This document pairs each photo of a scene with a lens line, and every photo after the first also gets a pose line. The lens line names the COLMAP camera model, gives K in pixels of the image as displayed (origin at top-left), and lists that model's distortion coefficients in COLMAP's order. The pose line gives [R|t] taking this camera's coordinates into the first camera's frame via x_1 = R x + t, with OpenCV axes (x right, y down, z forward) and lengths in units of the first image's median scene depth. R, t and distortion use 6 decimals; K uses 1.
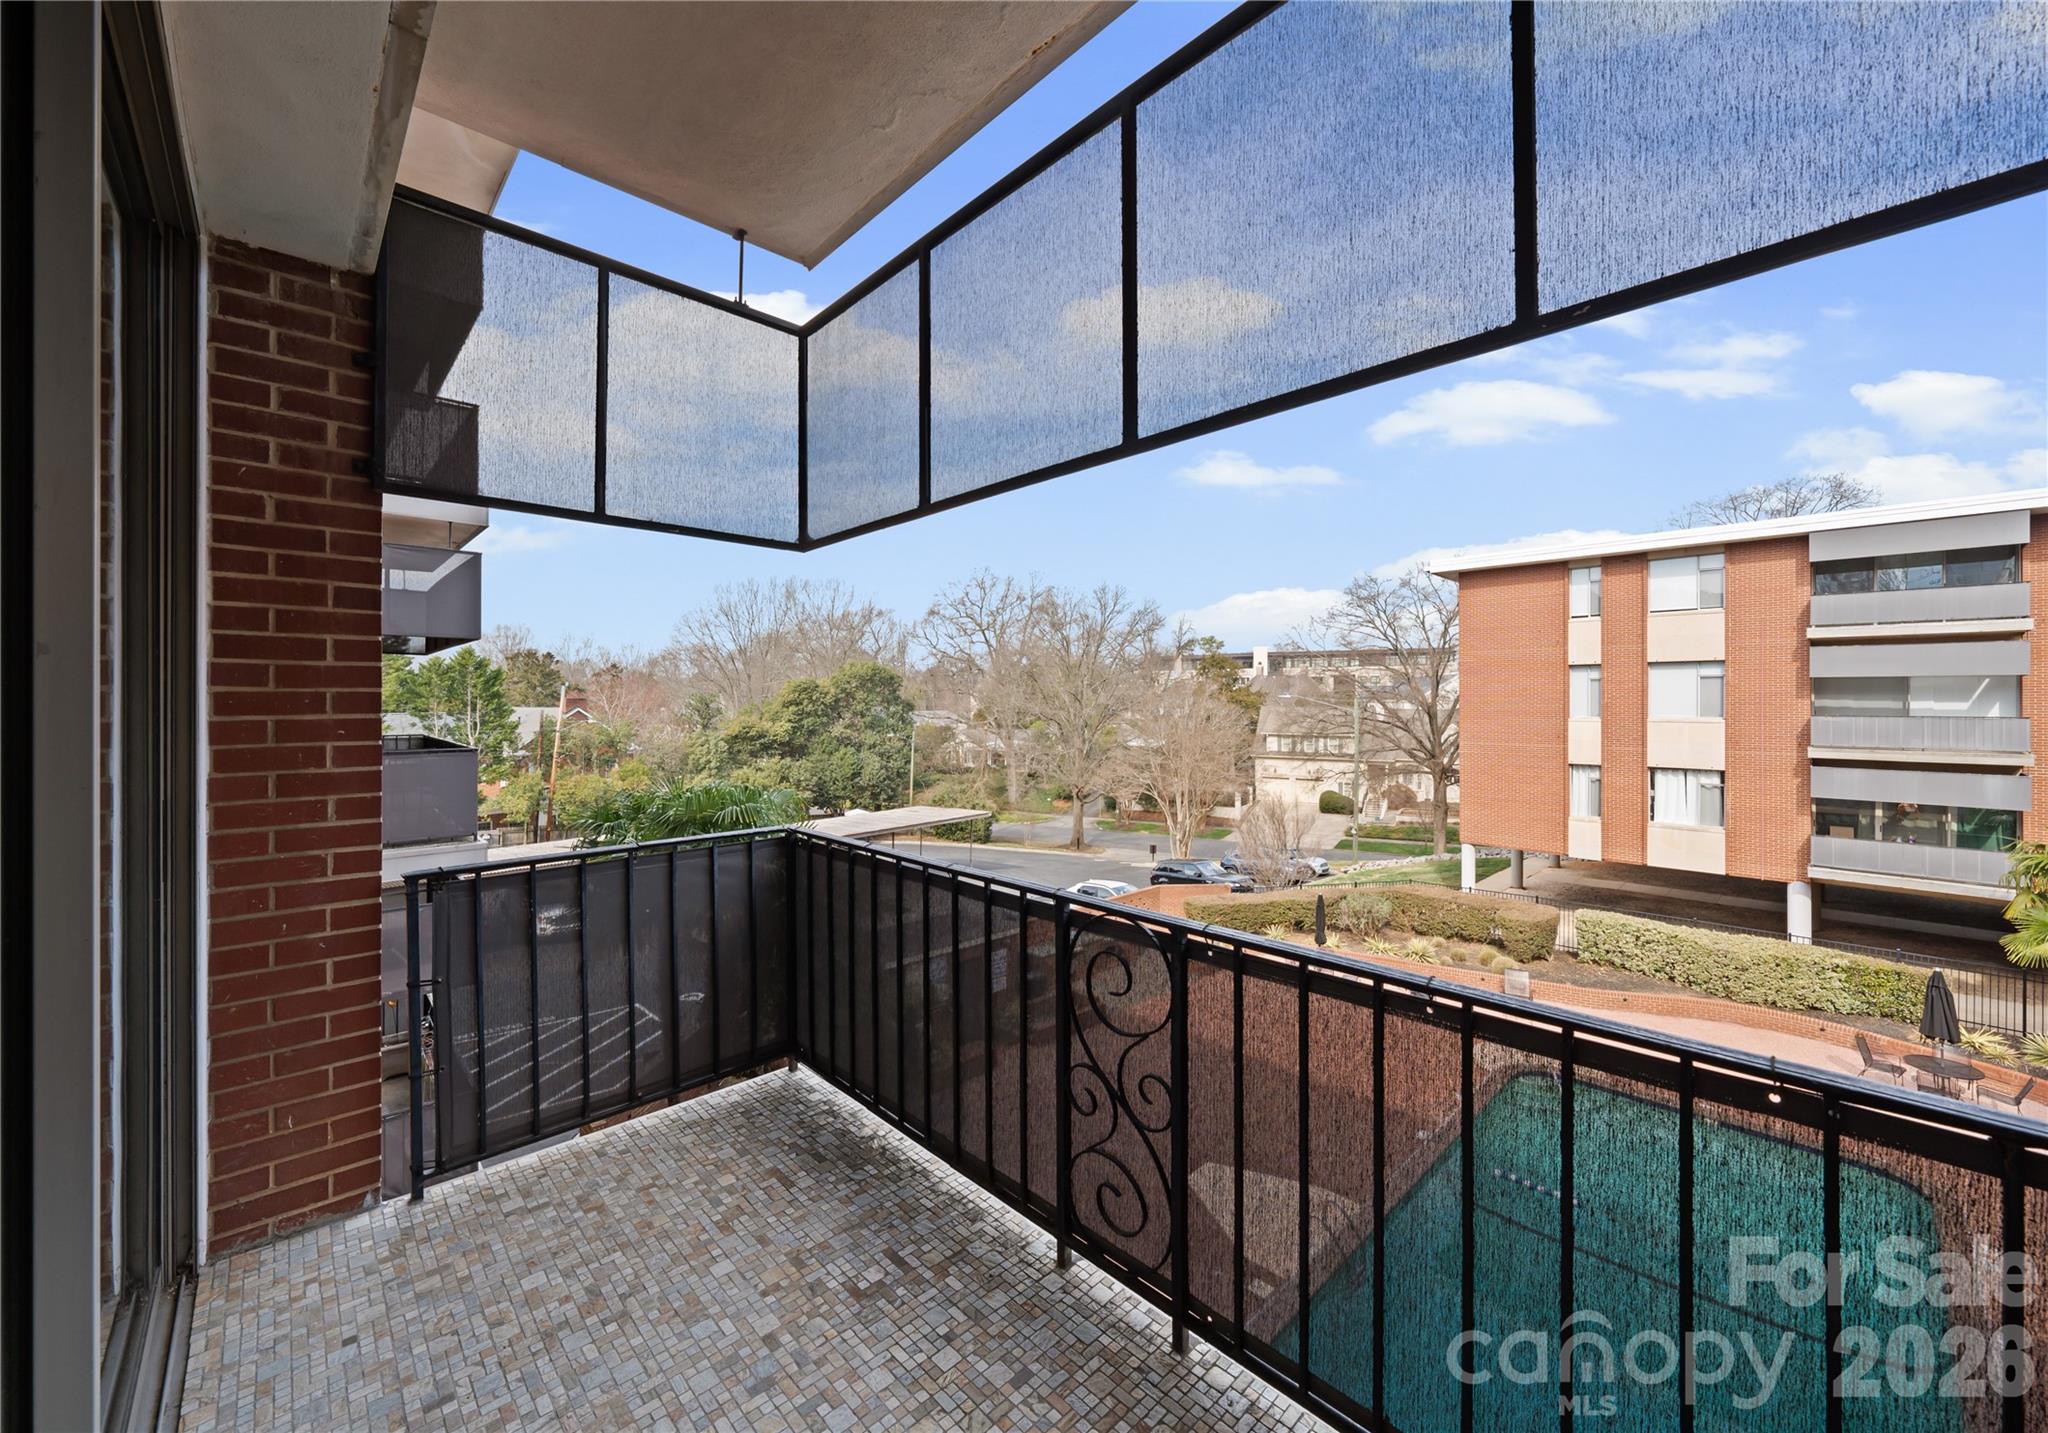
lens RADIAL K [[787.7, 0, 1031.3], [0, 787.7, 706.6], [0, 0, 1]] dist [-0.004848, 0.001416]
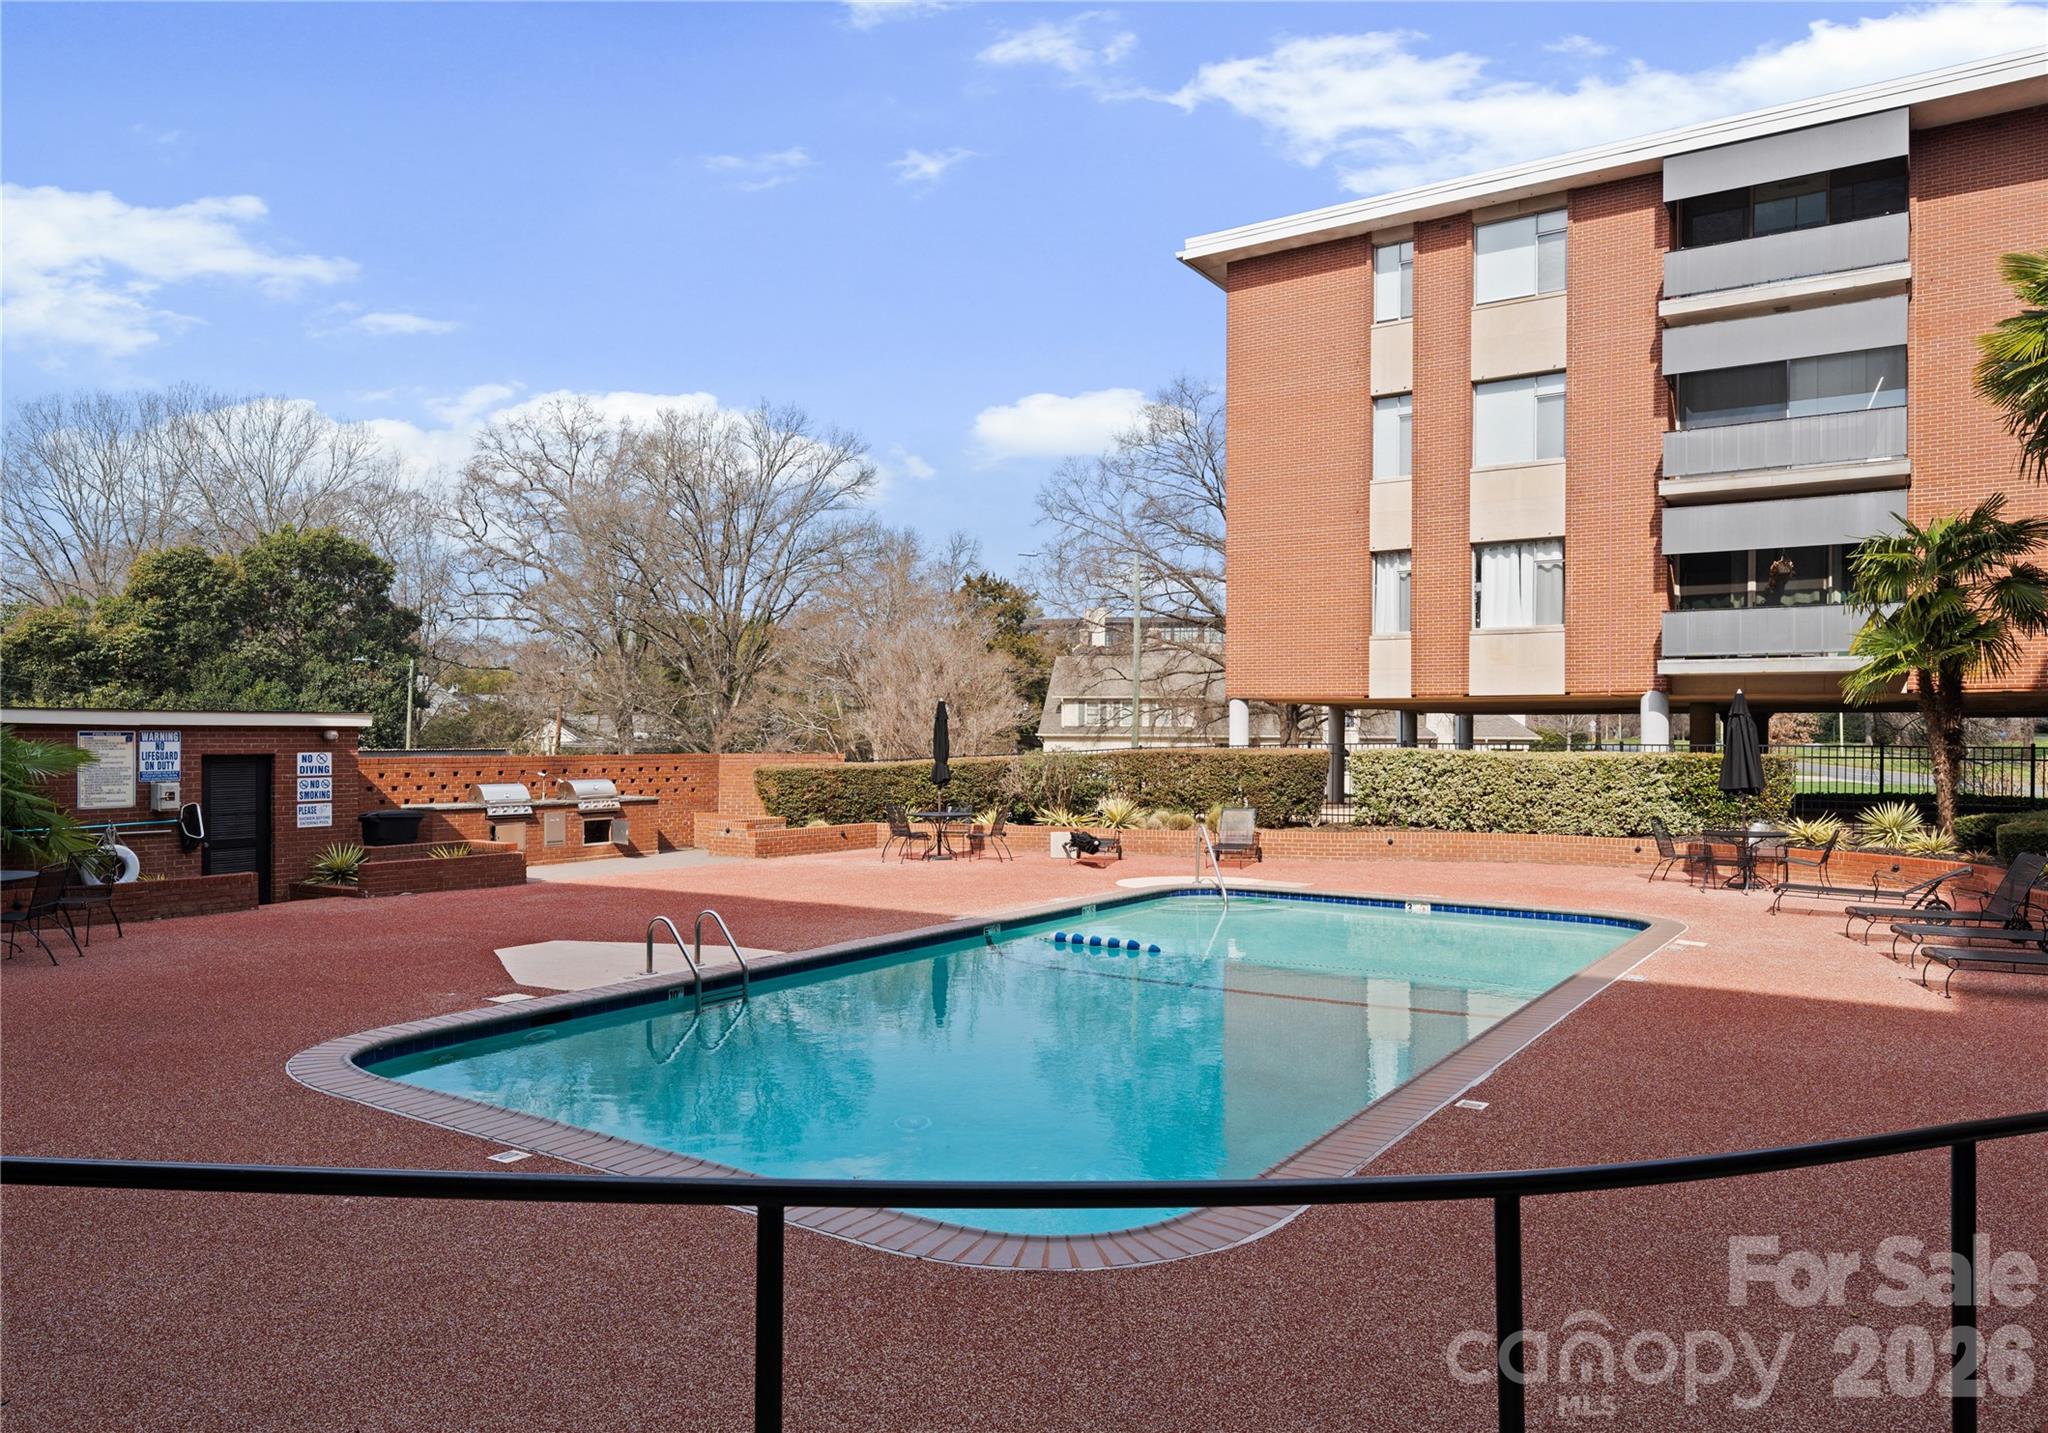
lens RADIAL K [[1353.8, 0, 1019.8], [0, 1353.8, 721.3], [0, 0, 1]] dist [0.003016, 0.002583]
pose [[0.977470, 0.009082, 0.210878, 0.181449], [-0.007056, 0.999921, -0.010357, 0.227100], [-0.210956, 0.008636, 0.977457, -0.007354]]
